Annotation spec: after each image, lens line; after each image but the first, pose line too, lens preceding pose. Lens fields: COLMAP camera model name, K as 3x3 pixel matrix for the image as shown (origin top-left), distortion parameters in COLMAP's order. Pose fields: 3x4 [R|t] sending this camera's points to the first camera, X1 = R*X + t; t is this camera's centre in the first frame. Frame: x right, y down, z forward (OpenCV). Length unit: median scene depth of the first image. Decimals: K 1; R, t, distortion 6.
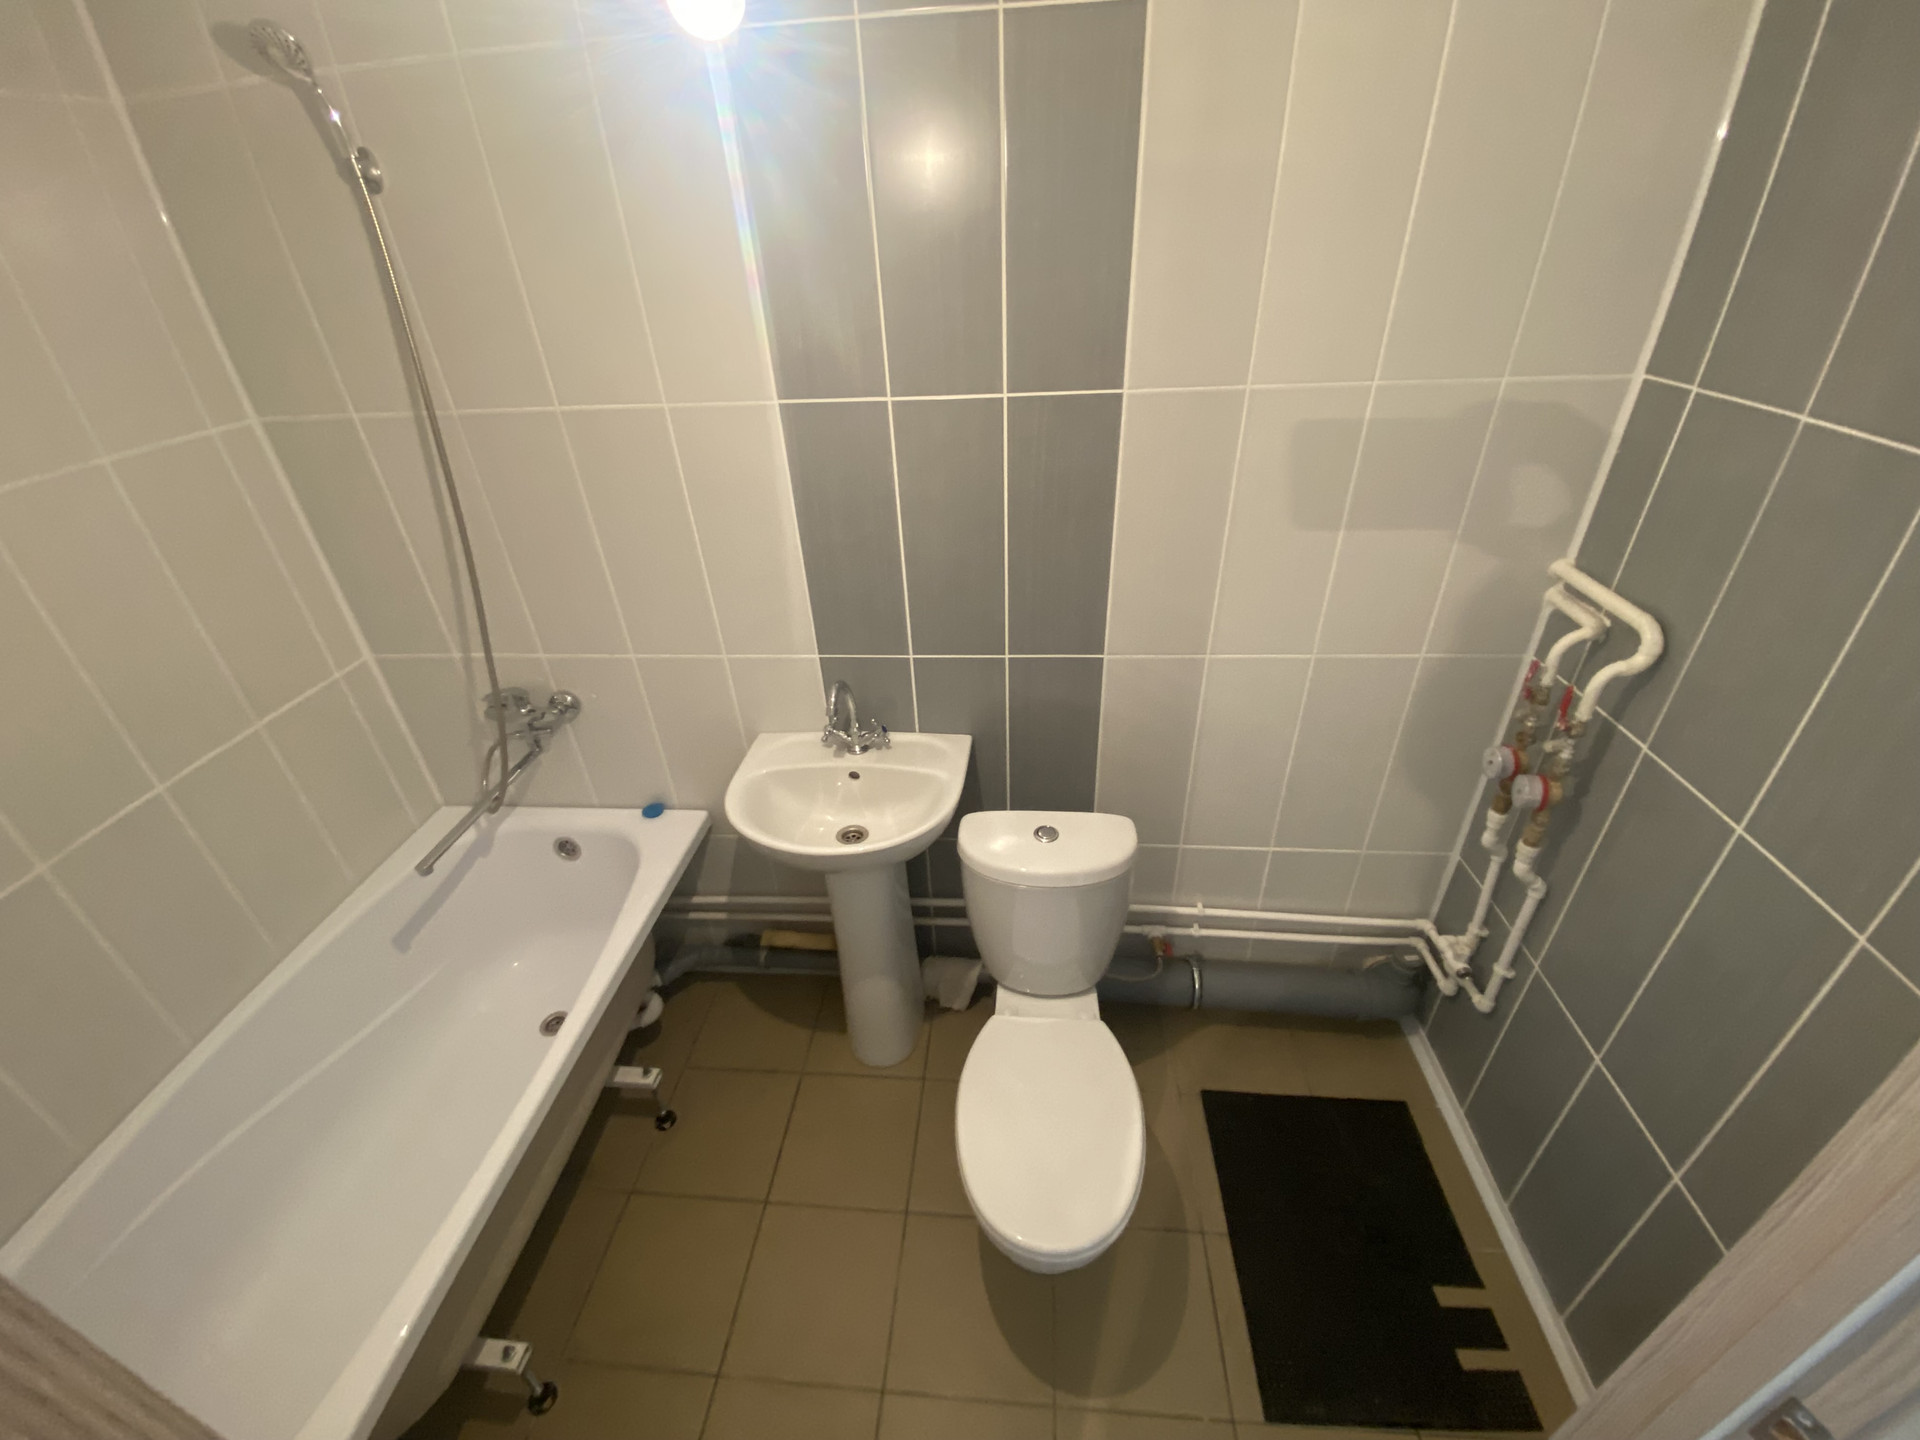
lens RADIAL K [[766.7, 0, 960.0], [0, 766.7, 720.0], [0, 0, 1]] dist [0.058182, -0.030582]
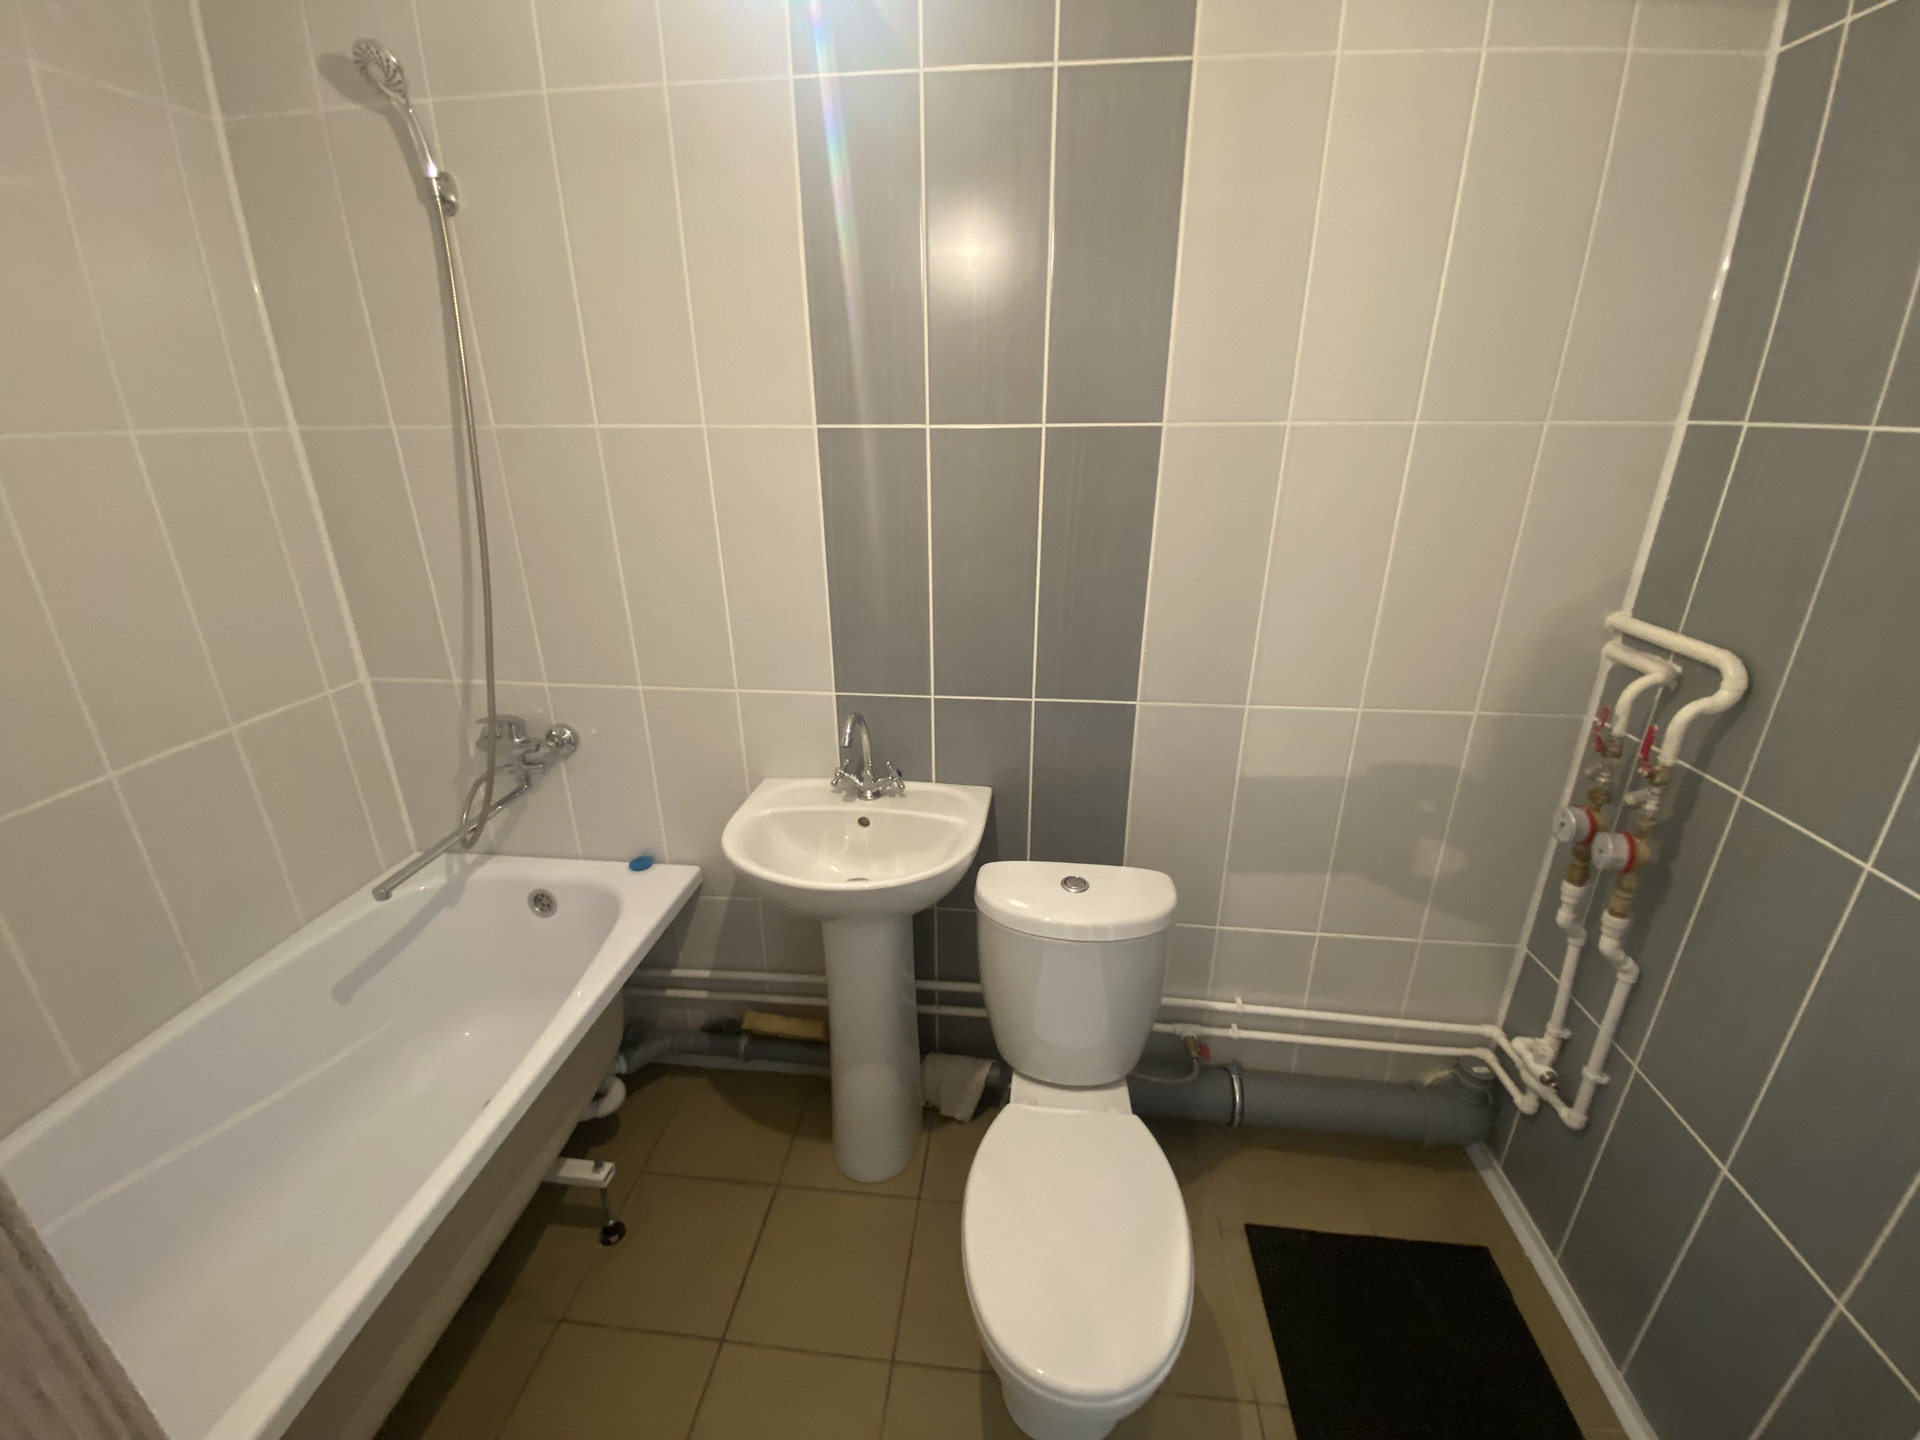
lens RADIAL K [[766.1, 0, 961.8], [0, 766.1, 720.3], [0, 0, 1]] dist [0.051922, -0.029721]
pose [[0.999055, 0.043283, -0.003886, -0.022044], [-0.043268, 0.982396, -0.181729, 0.114146], [-0.004048, 0.181725, 0.983341, 0.071406]]
